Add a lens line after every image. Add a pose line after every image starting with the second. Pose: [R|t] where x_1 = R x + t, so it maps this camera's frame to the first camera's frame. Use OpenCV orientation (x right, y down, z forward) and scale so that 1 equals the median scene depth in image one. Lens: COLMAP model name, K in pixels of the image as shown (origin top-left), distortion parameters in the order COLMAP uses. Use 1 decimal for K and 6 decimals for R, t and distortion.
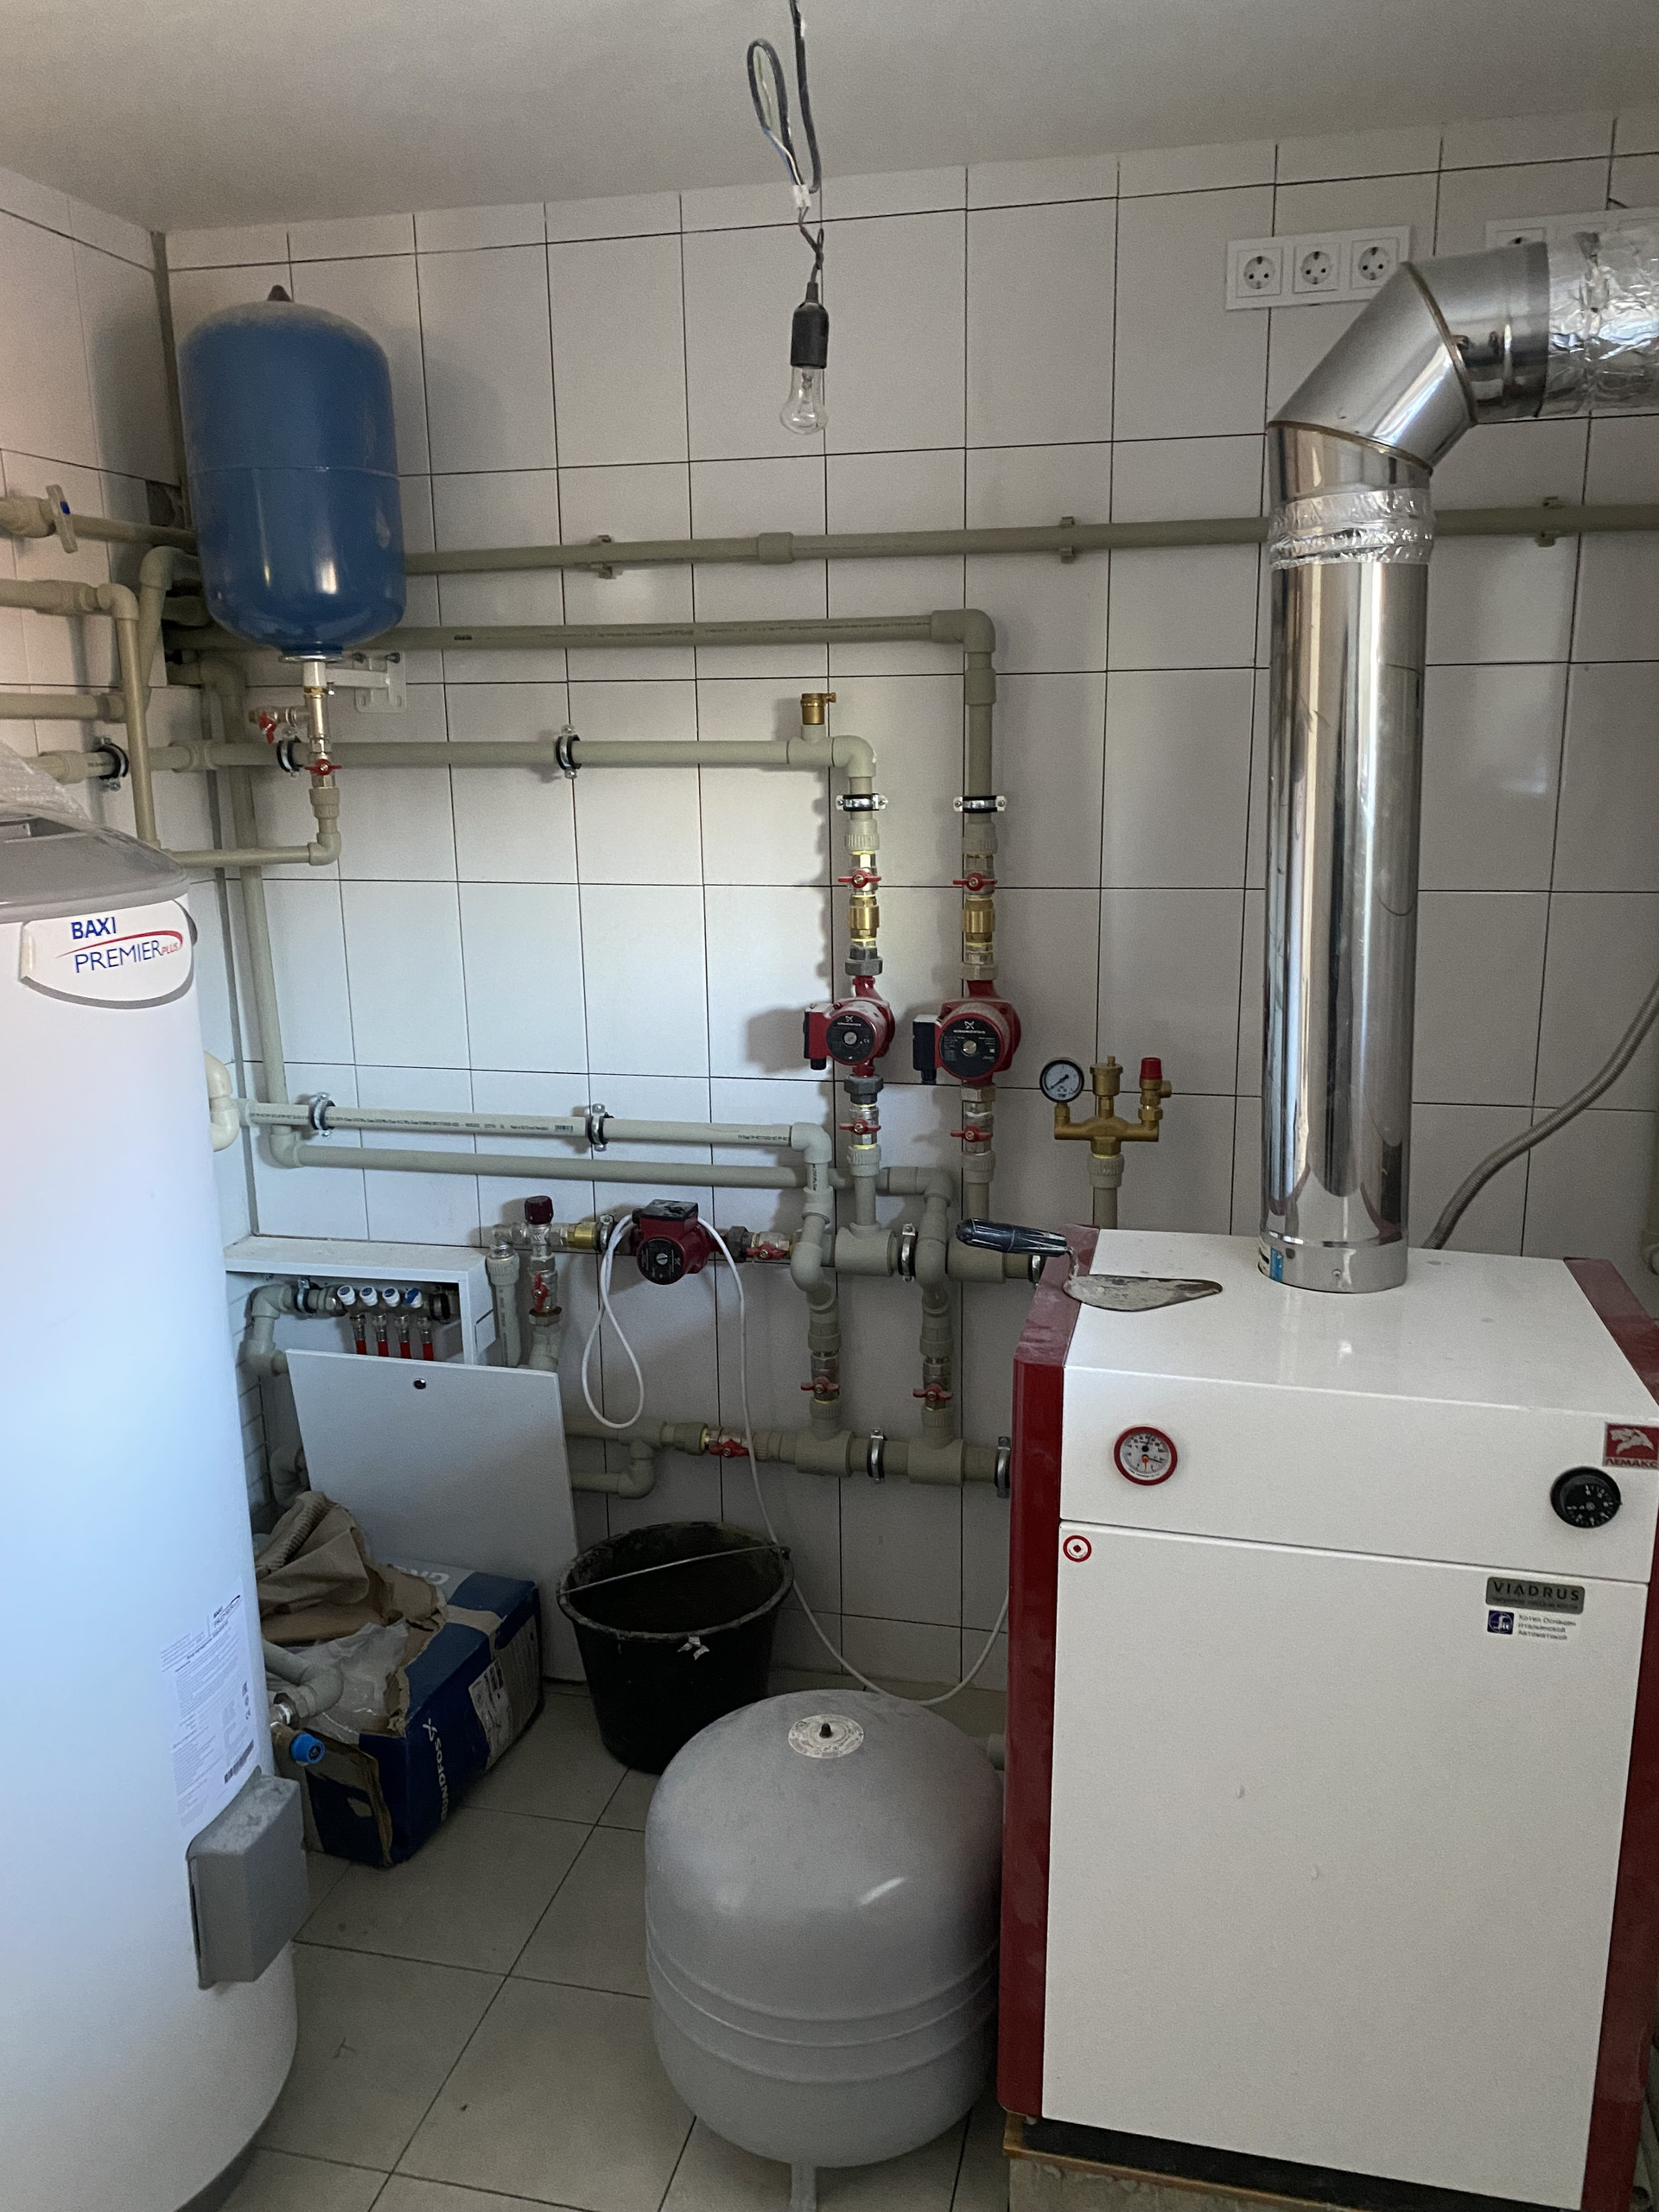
lens RADIAL K [[1671.0, 0, 821.2], [0, 1671.0, 1101.7], [0, 0, 1]] dist [0.020323, -0.018414]
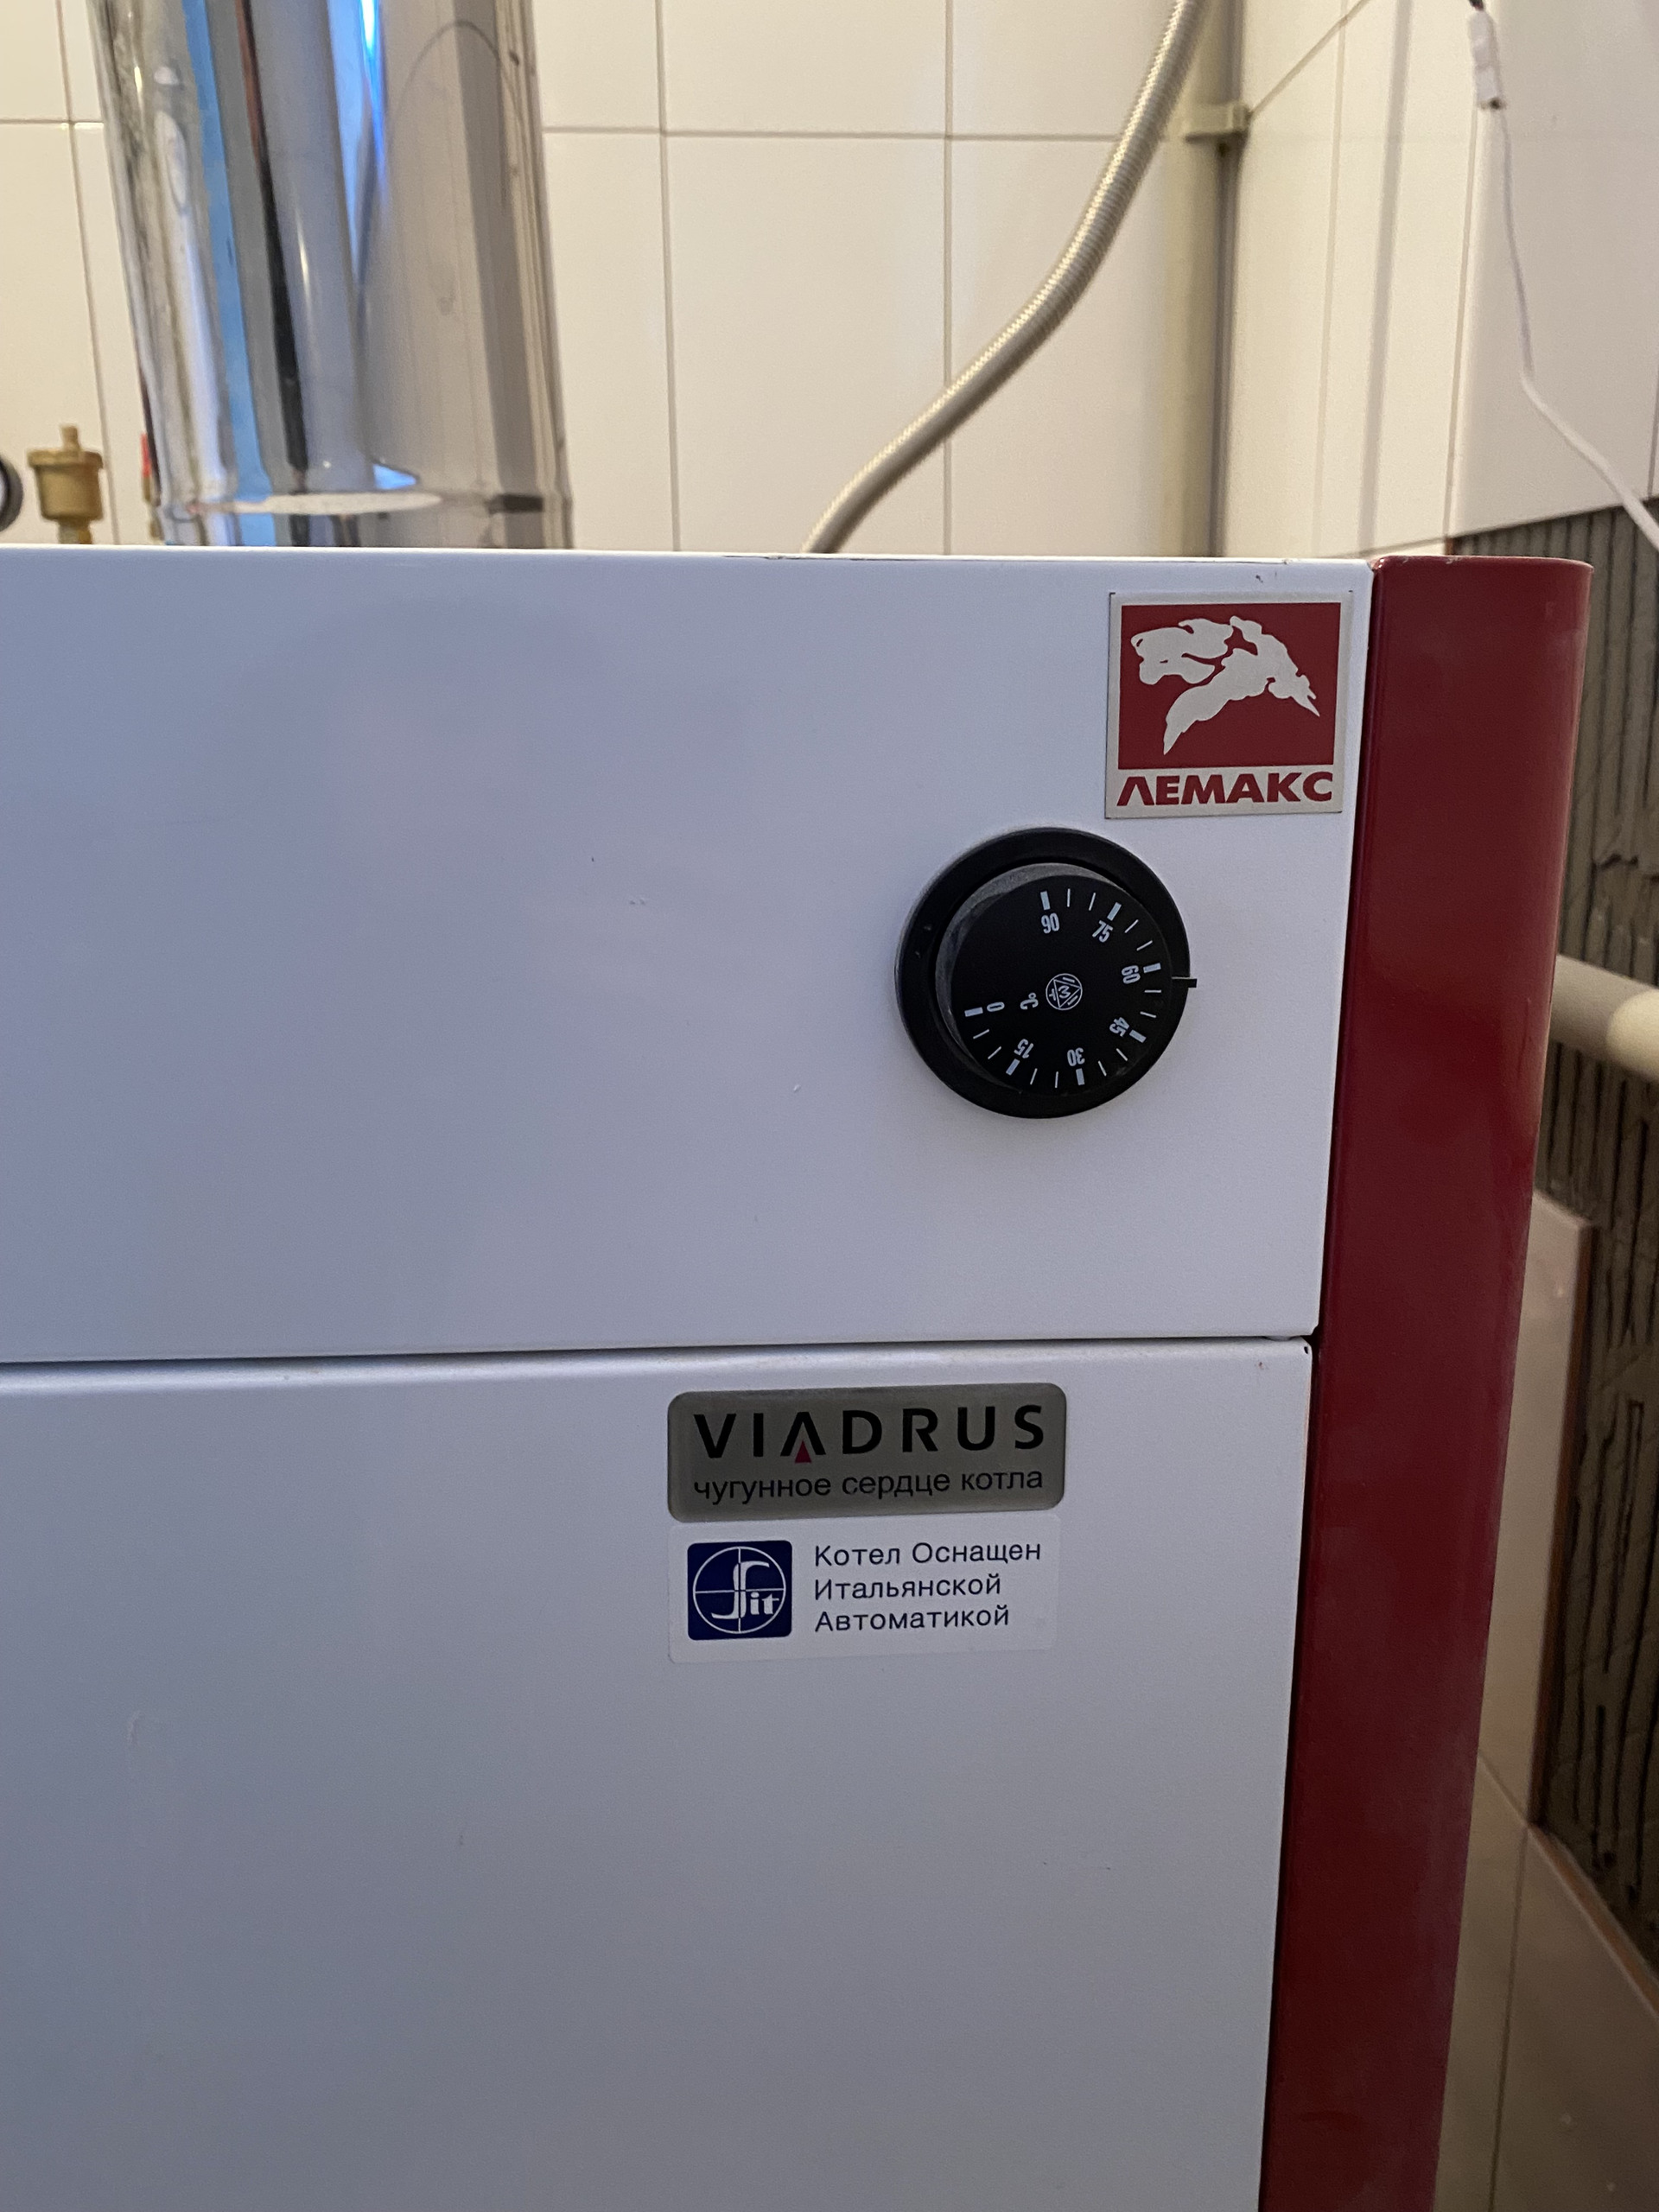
lens RADIAL K [[1671.0, 0, 837.3], [0, 1671.0, 1100.6], [0, 0, 1]] dist [0.020323, -0.018414]
pose [[0.956573, -0.071321, 0.282633, 0.362574], [0.064250, 0.997347, 0.034221, 0.240071], [-0.284324, -0.014575, 0.958618, 0.789065]]
